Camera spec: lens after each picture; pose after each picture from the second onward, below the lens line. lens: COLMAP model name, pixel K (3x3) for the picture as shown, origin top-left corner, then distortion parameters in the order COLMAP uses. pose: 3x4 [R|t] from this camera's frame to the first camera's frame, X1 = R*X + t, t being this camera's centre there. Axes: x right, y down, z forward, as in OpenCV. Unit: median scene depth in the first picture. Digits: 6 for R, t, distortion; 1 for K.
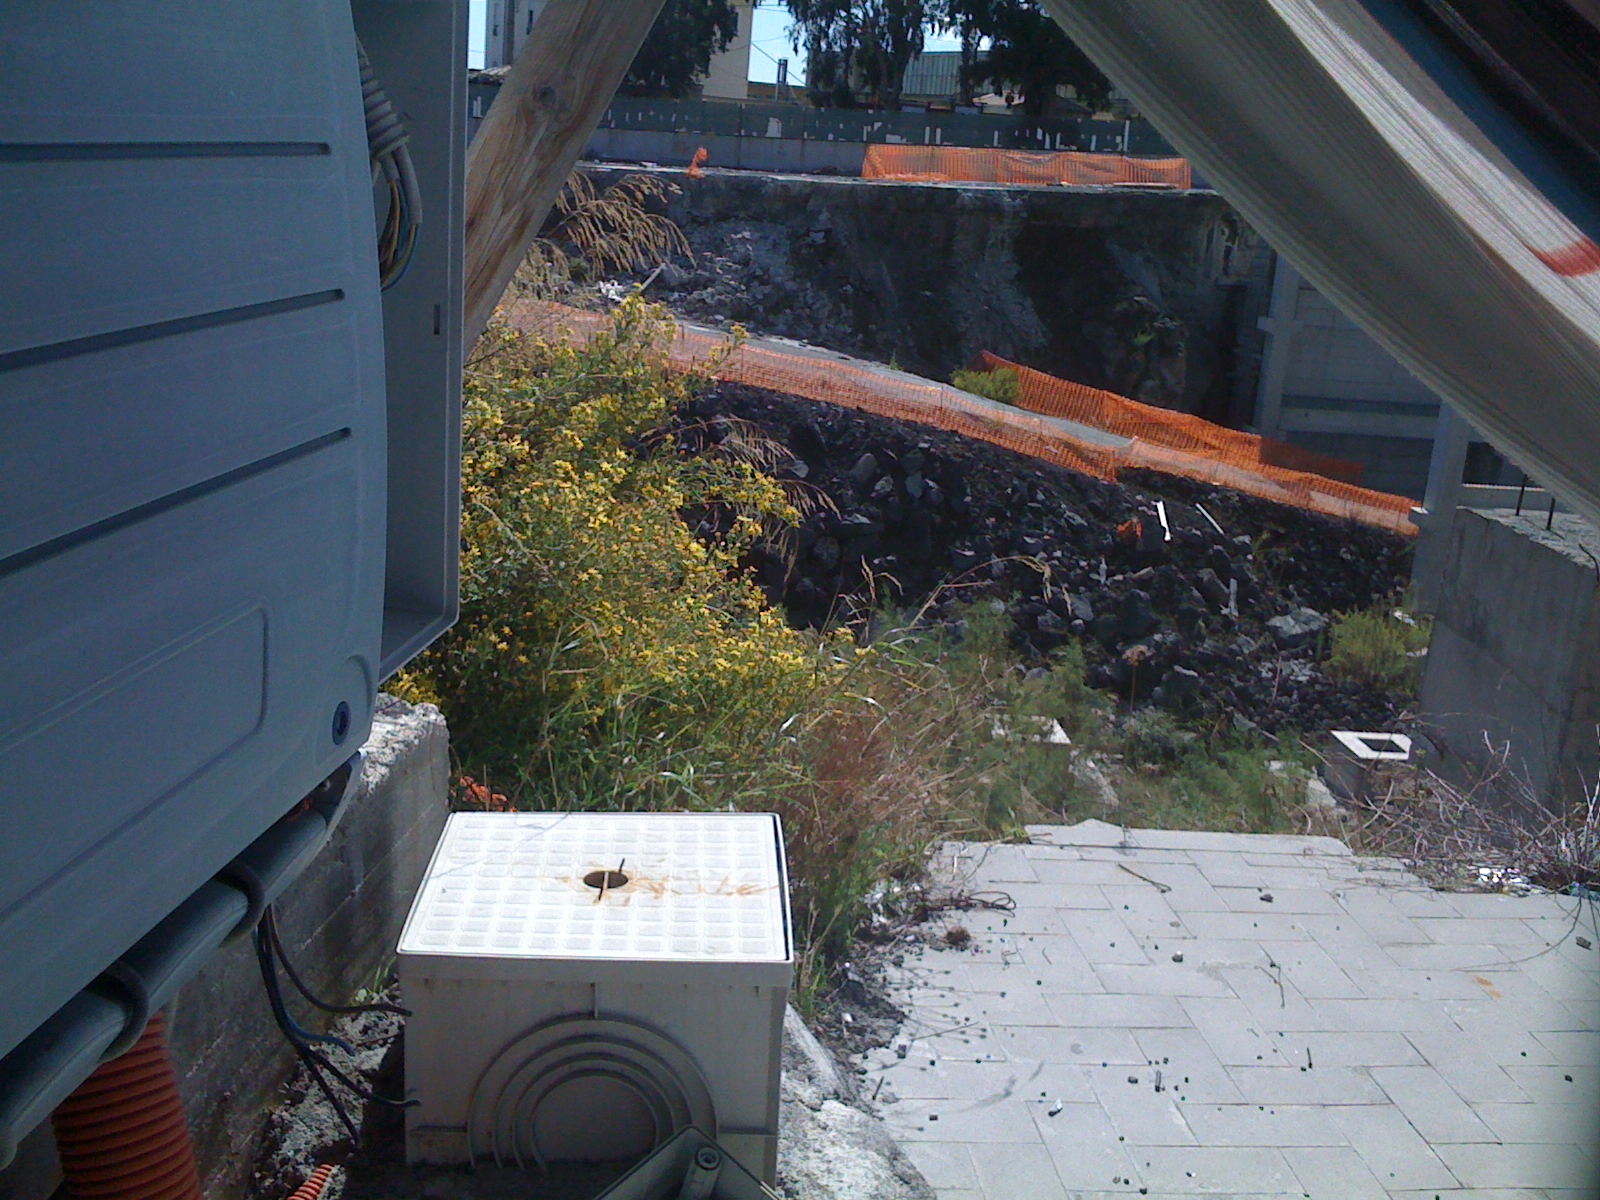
lens RADIAL K [[1574.7, 0, 801.3], [0, 1574.7, 622.6], [0, 0, 1]] dist [0.103207, -0.246130]
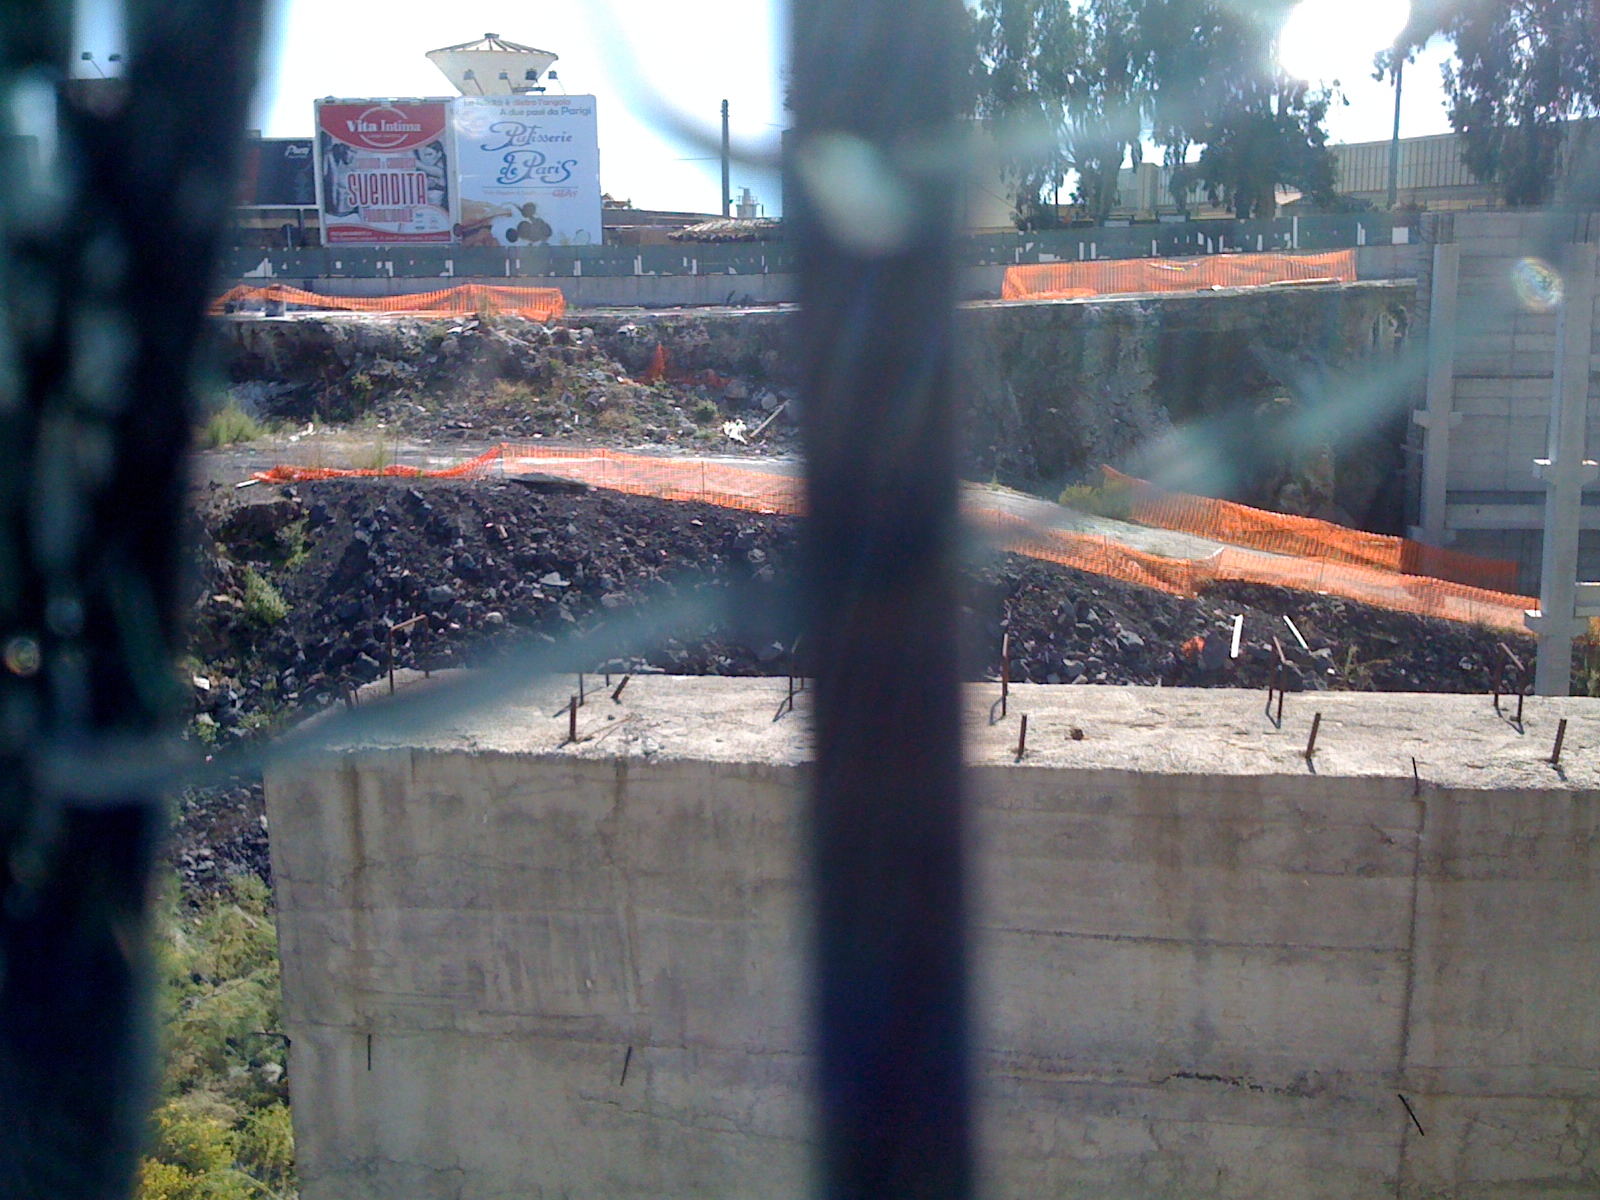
lens RADIAL K [[1574.7, 0, 801.3], [0, 1574.7, 622.6], [0, 0, 1]] dist [0.103207, -0.246130]
pose [[0.977917, -0.041803, -0.204768, 0.136025], [0.026071, 0.996539, -0.078935, -0.003793], [0.207359, 0.071854, 0.975623, 0.021895]]
